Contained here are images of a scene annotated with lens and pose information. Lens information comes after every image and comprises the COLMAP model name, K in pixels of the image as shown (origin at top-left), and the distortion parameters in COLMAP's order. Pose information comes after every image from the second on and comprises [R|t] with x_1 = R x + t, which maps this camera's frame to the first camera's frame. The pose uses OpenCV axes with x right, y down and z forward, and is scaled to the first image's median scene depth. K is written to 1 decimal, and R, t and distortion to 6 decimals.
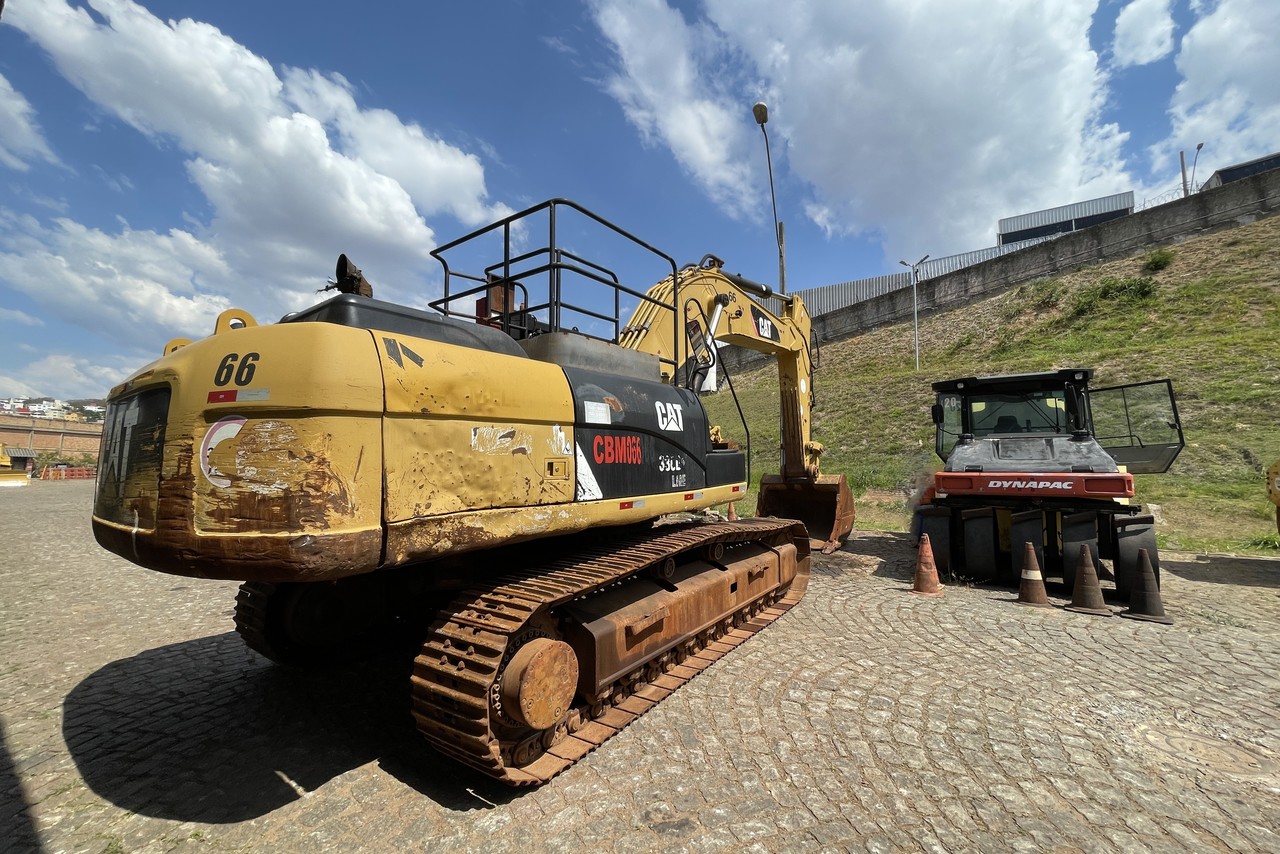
lens RADIAL K [[514.2, 0, 641.8], [0, 514.2, 431.5], [0, 0, 1]] dist [-0.003953, 0.000640]
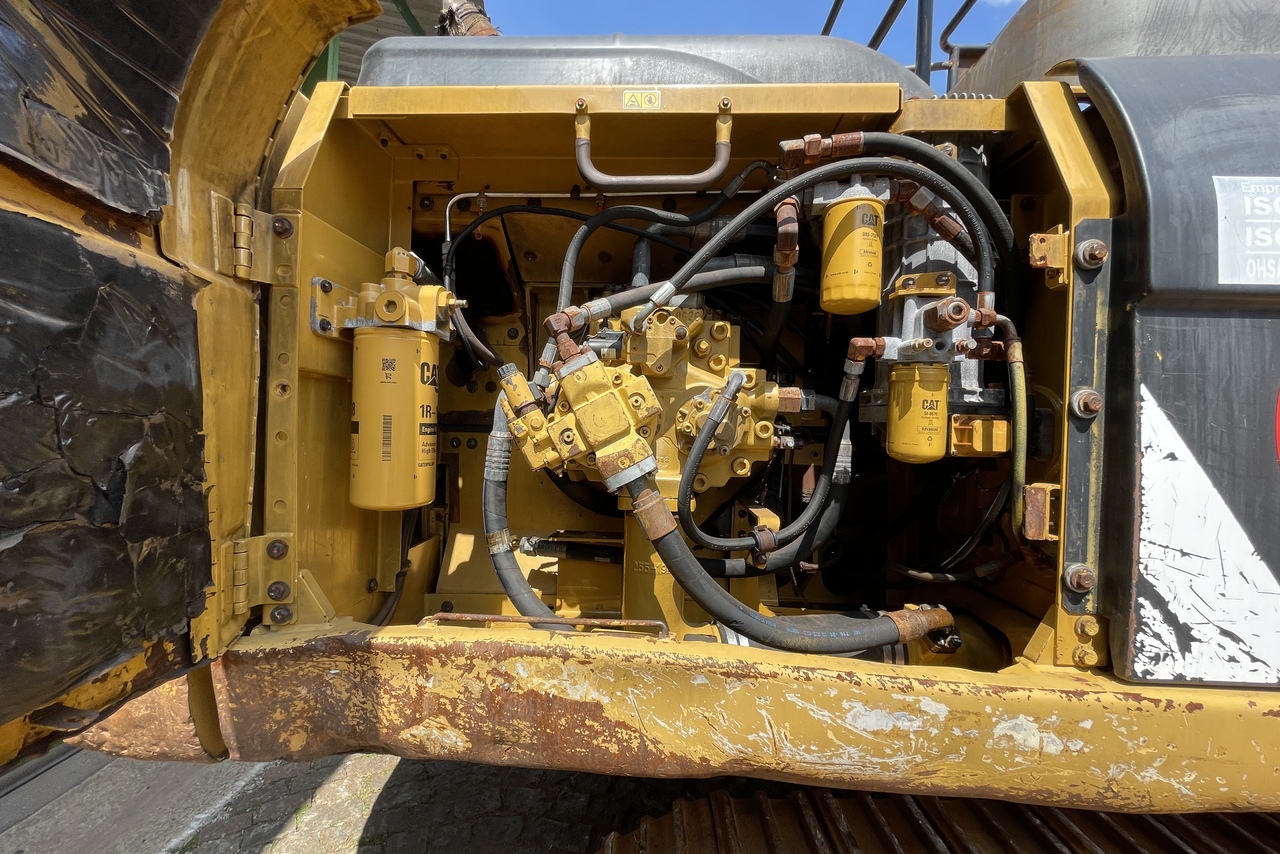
lens RADIAL K [[514.2, 0, 637.3], [0, 514.2, 426.8], [0, 0, 1]] dist [-0.003953, 0.000640]
pose [[0.547134, 0.028790, -0.836550, -0.071243], [0.015131, 0.998905, 0.044273, 0.027977], [0.836908, -0.036881, 0.546099, 0.787292]]
